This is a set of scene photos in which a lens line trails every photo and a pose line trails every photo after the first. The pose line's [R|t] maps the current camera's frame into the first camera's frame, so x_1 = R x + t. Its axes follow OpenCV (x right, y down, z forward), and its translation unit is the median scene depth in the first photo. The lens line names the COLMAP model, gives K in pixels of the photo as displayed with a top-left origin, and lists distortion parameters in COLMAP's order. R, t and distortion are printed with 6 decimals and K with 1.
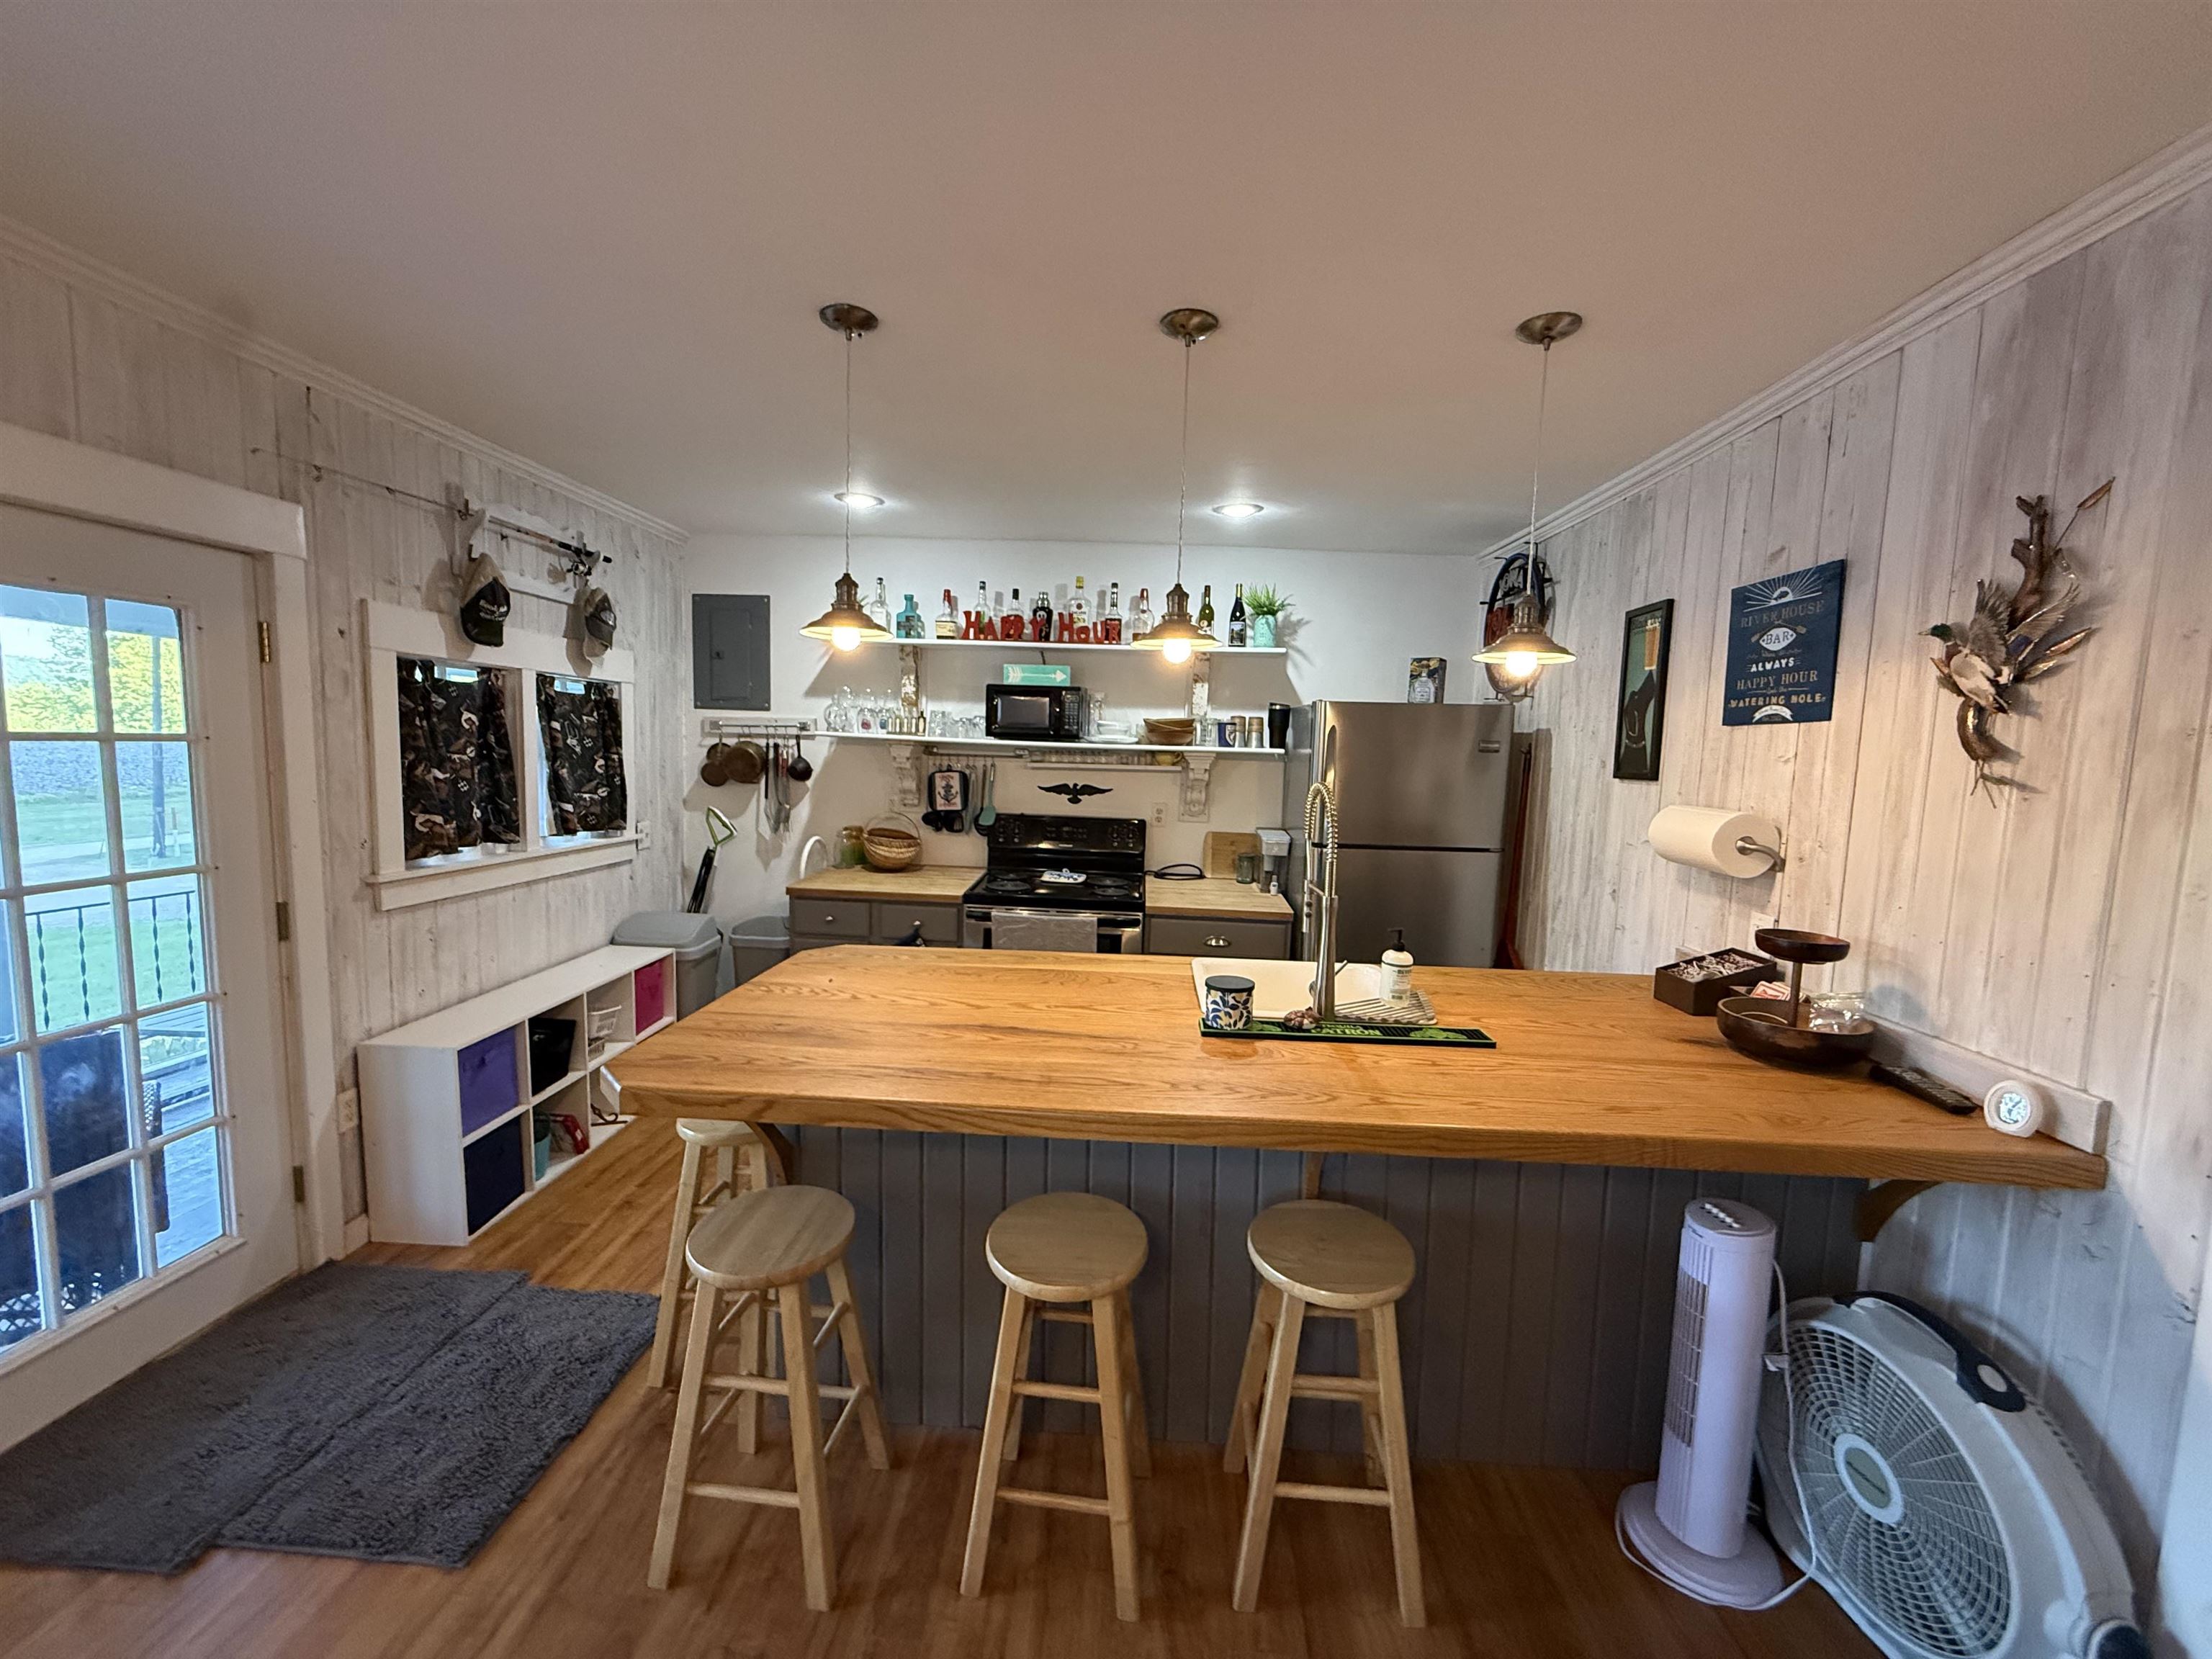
lens RADIAL K [[880.9, 0, 1096.2], [0, 880.9, 828.9], [0, 0, 1]] dist [0.000869, 0.000152]
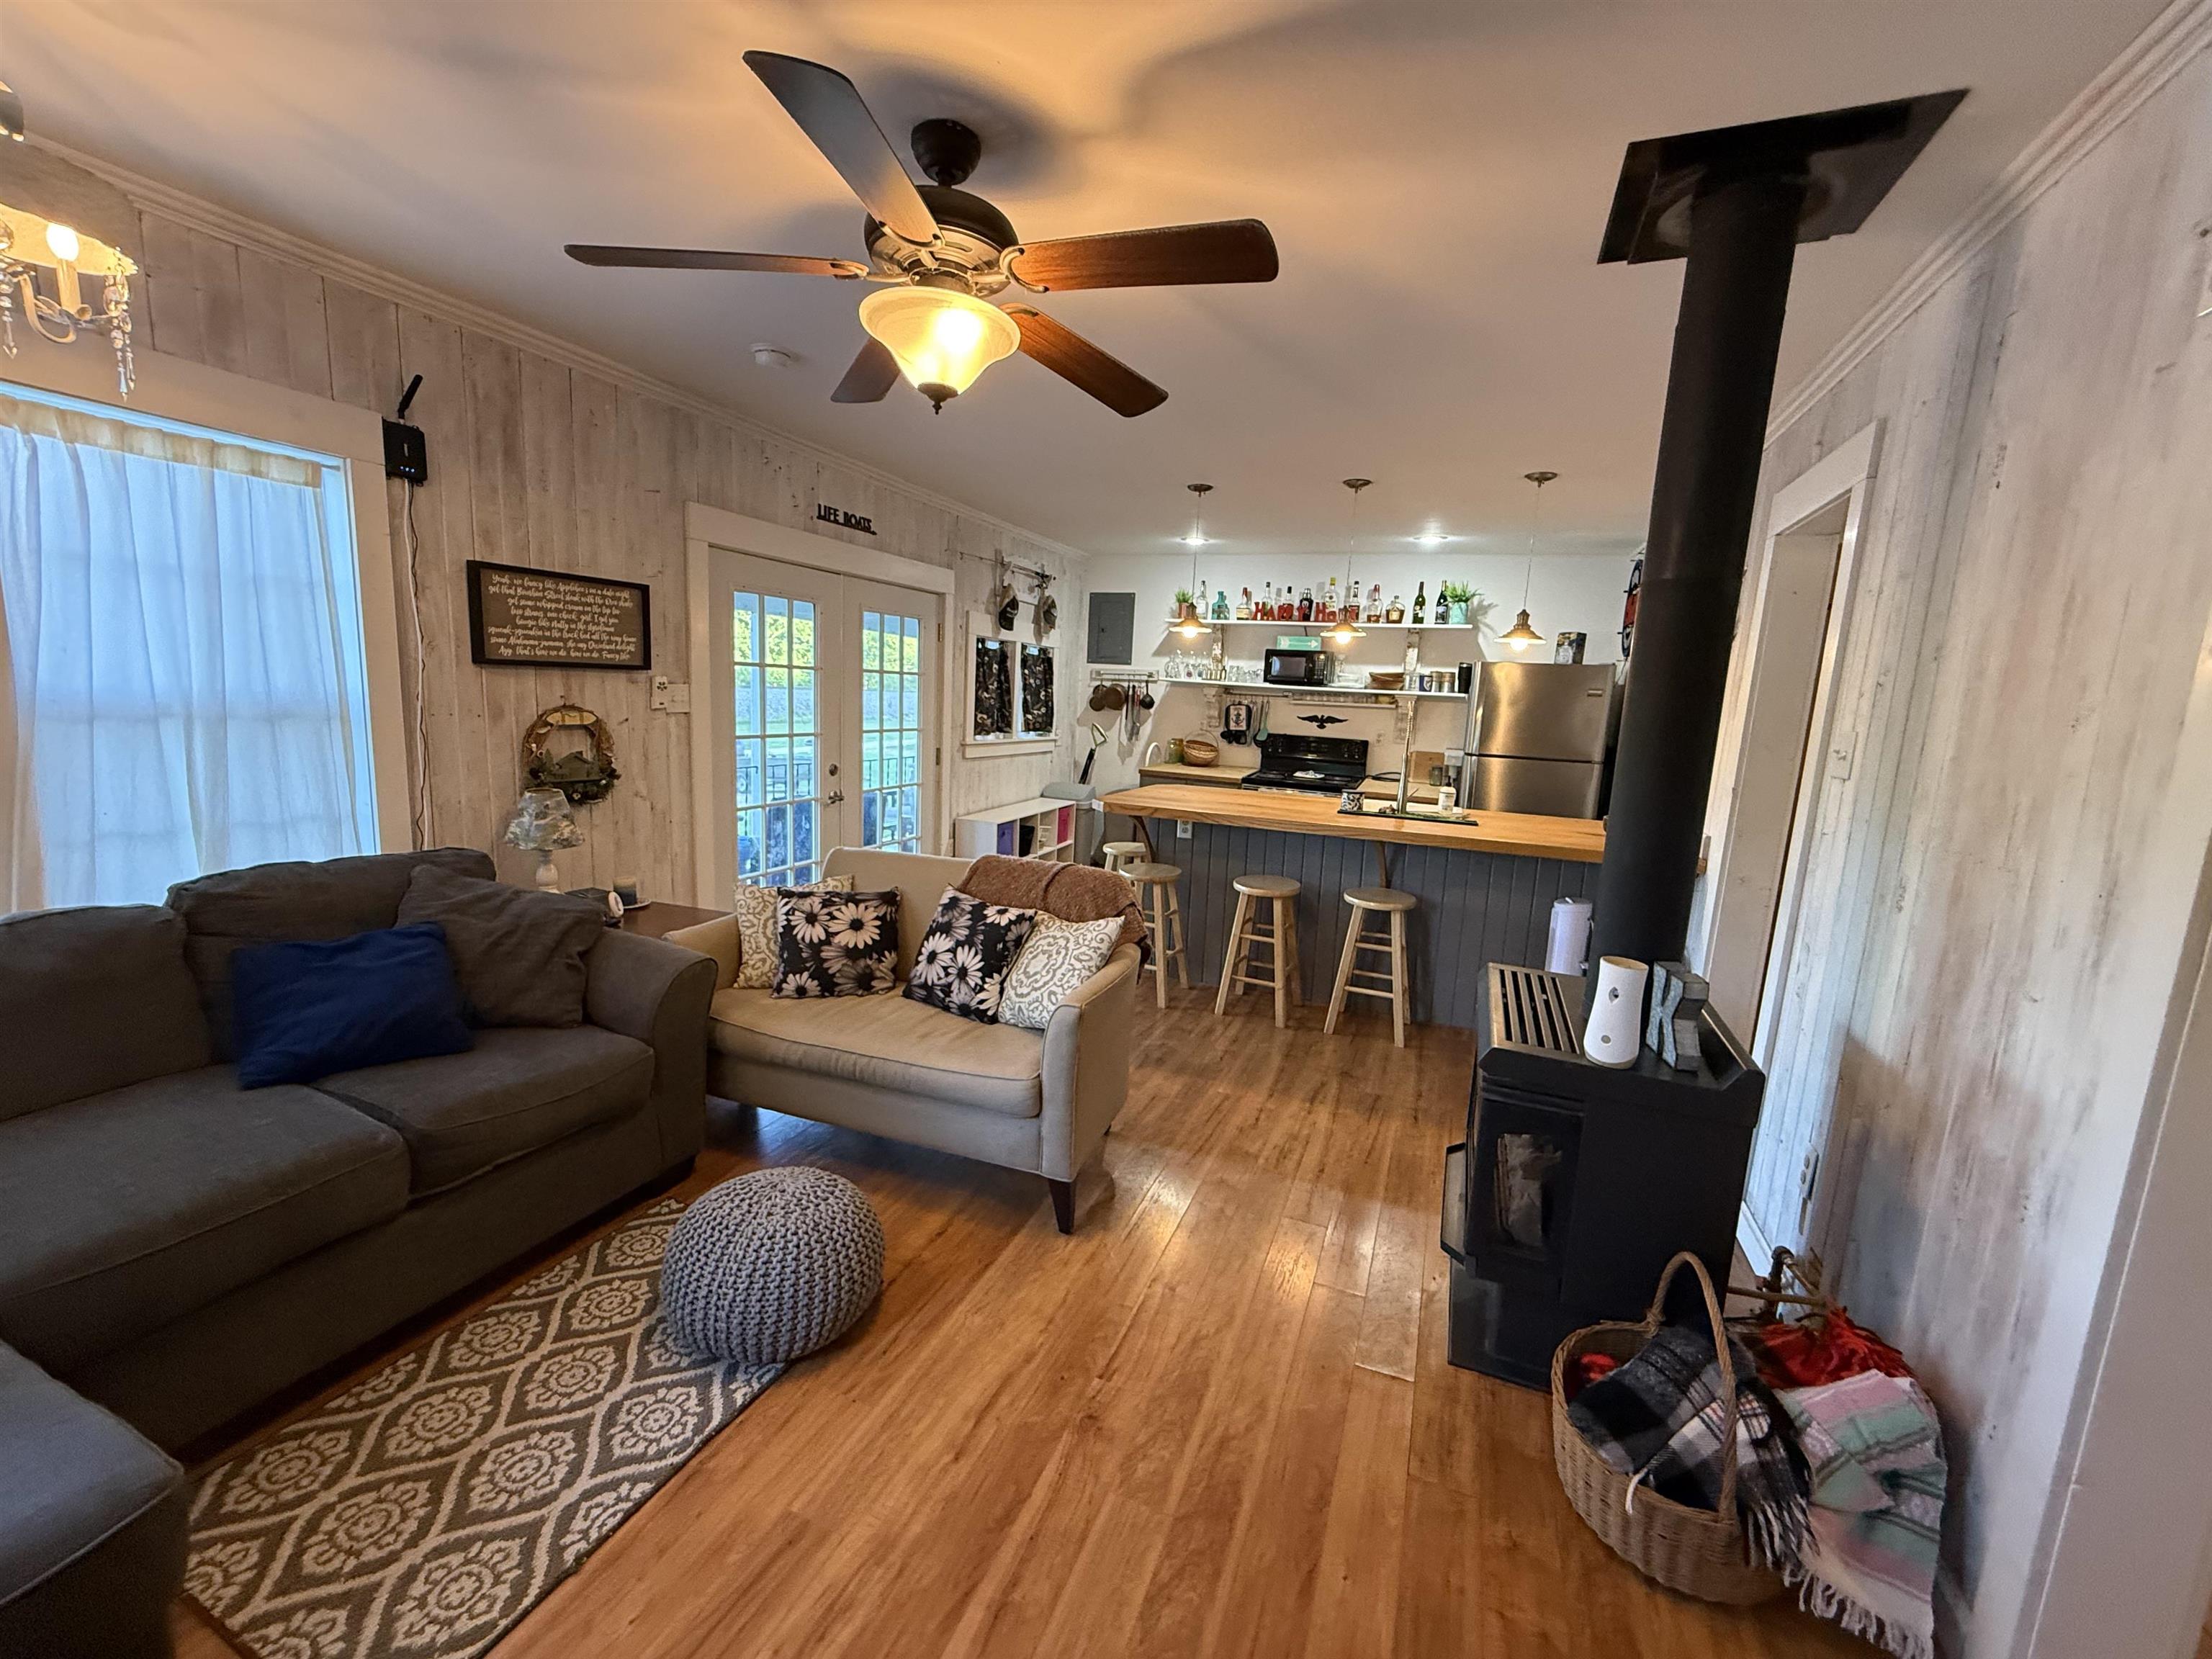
lens RADIAL K [[880.9, 0, 1096.2], [0, 880.9, 828.9], [0, 0, 1]] dist [0.000869, 0.000152]
pose [[0.942280, 0.069816, -0.327467, 0.134542], [-0.053753, 0.996877, 0.057859, 0.085959], [0.330484, -0.036917, 0.943089, -0.630966]]
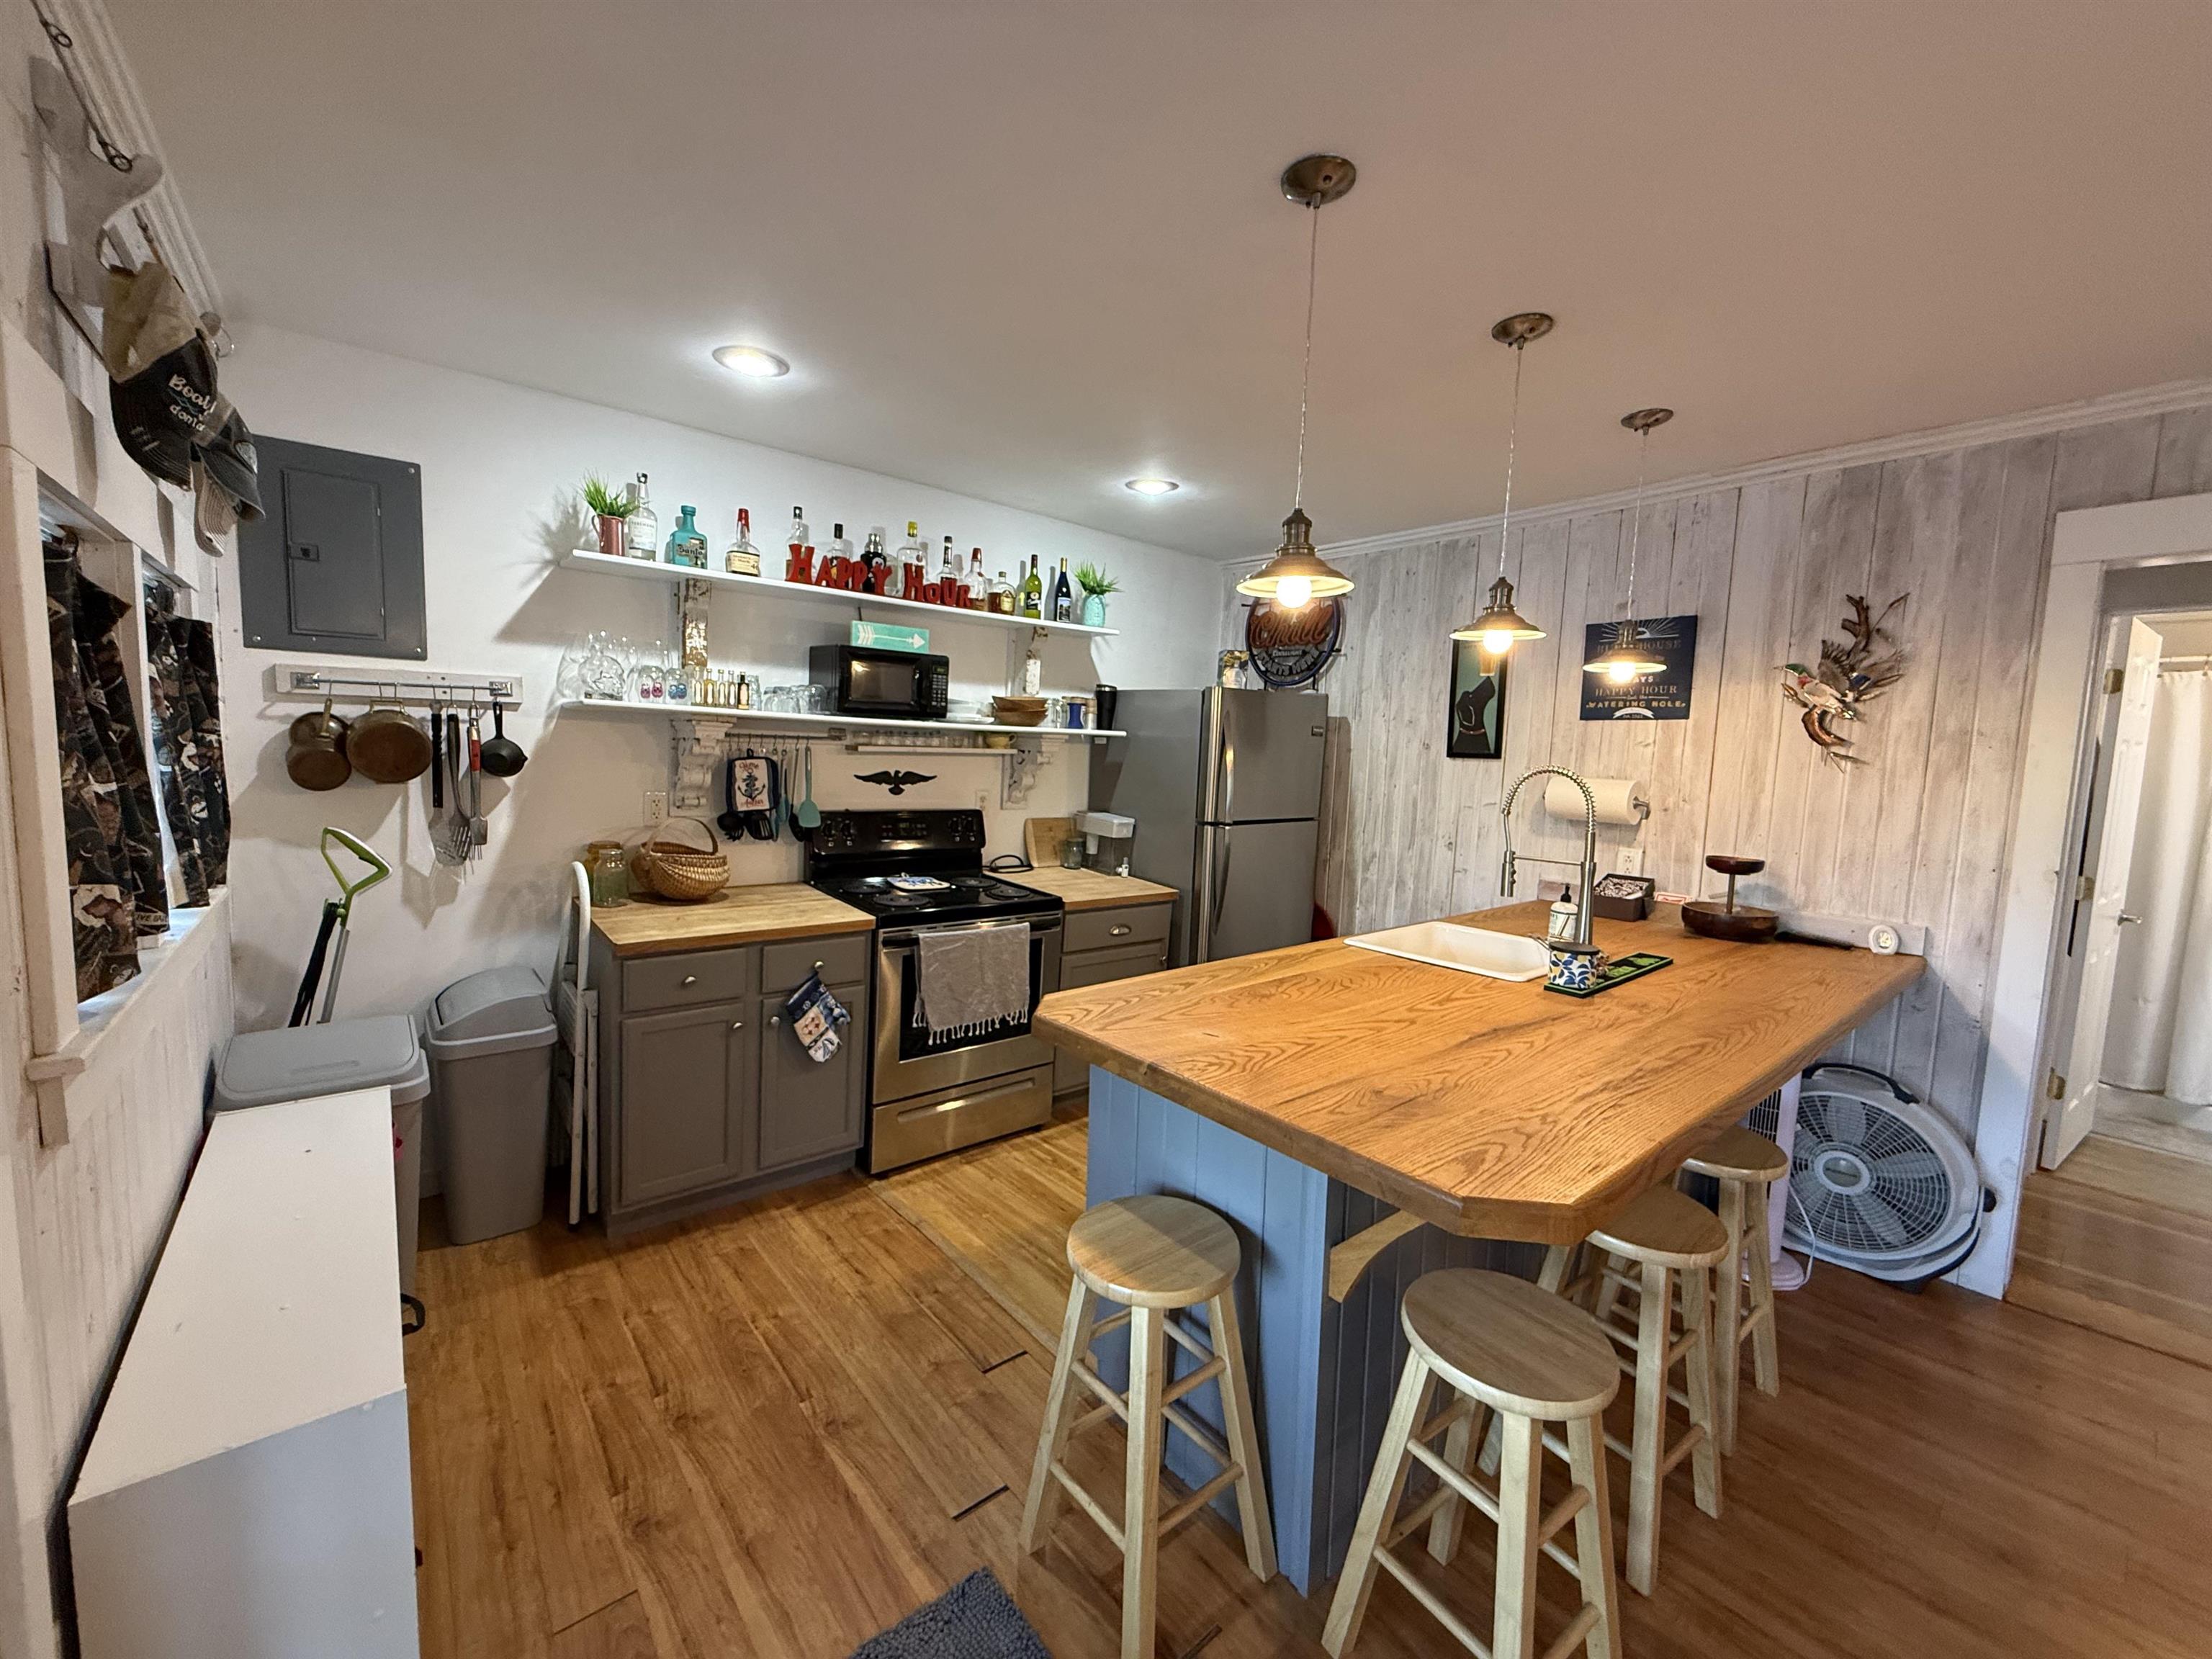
lens RADIAL K [[880.9, 0, 1096.2], [0, 880.9, 828.9], [0, 0, 1]] dist [0.000869, 0.000152]
pose [[0.735715, -0.067458, 0.673923, -0.512387], [0.050945, 0.997721, 0.044253, -0.026944], [-0.675372, 0.001776, 0.737475, 0.291439]]
